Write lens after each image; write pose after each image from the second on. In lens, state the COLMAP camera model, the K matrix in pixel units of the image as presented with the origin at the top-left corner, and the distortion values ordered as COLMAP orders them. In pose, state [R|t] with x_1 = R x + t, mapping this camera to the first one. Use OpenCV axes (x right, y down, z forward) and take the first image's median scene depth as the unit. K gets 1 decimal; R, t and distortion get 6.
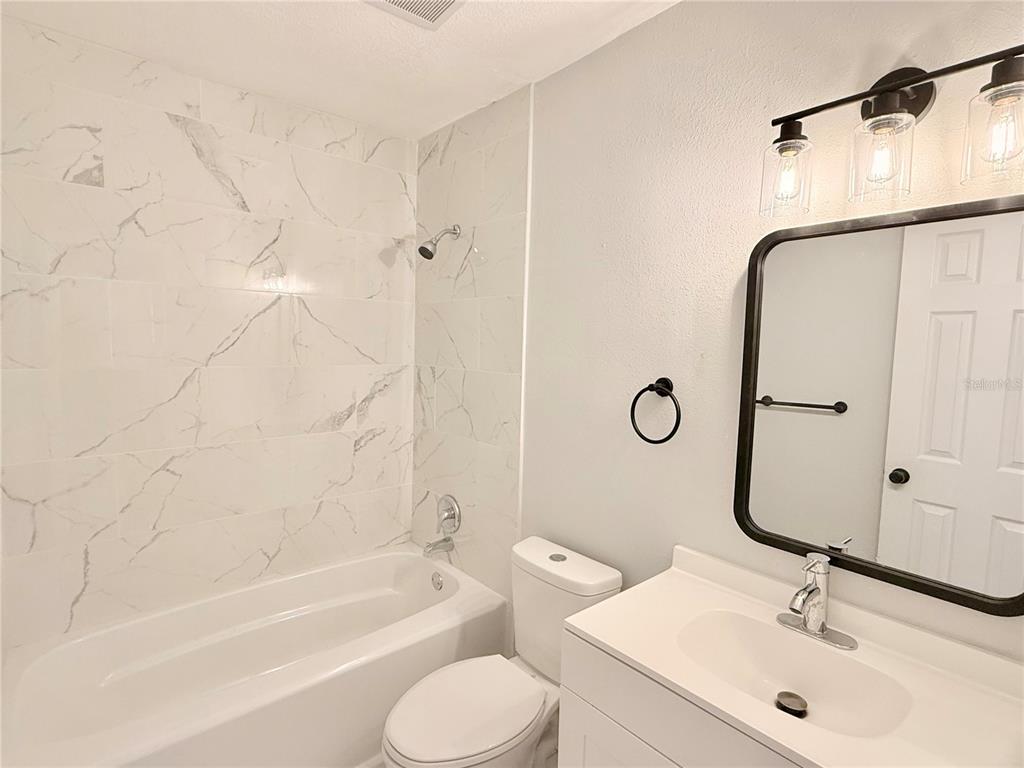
lens RADIAL K [[507.1, 0, 510.0], [0, 507.1, 381.8], [0, 0, 1]] dist [-0.001176, 0.000166]
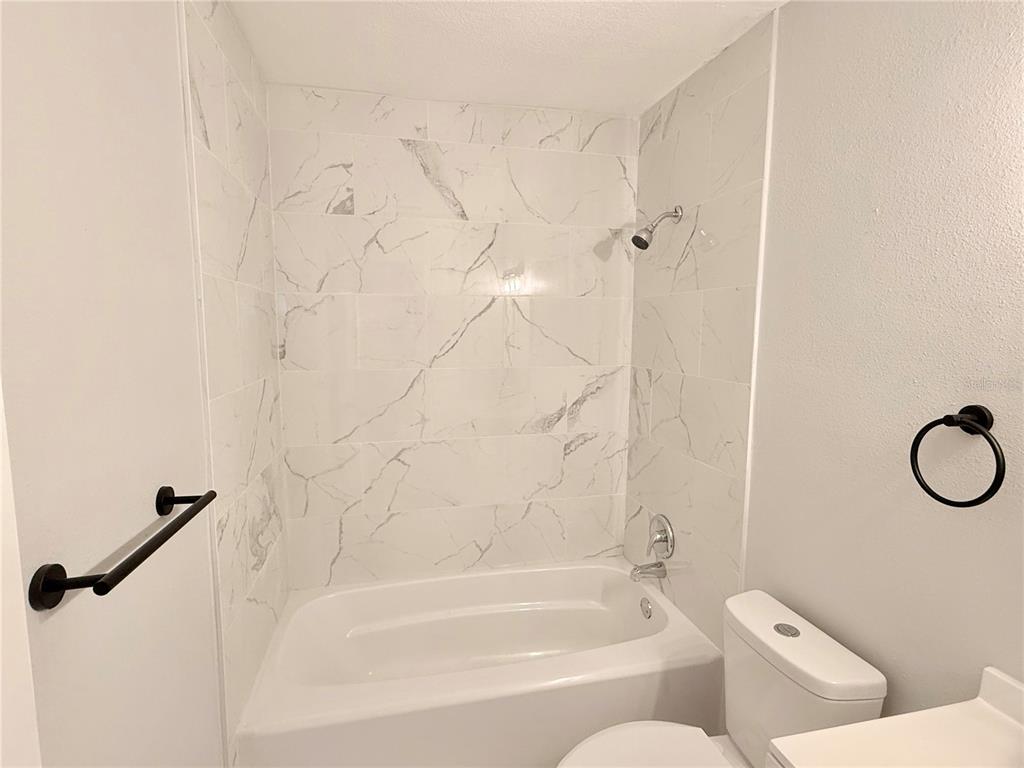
lens RADIAL K [[507.1, 0, 510.0], [0, 507.1, 381.8], [0, 0, 1]] dist [-0.001176, 0.000166]
pose [[0.883386, 0.029981, -0.467685, 0.058166], [-0.018895, 0.999419, 0.028378, -0.032881], [0.468264, -0.016231, 0.883439, 0.110110]]
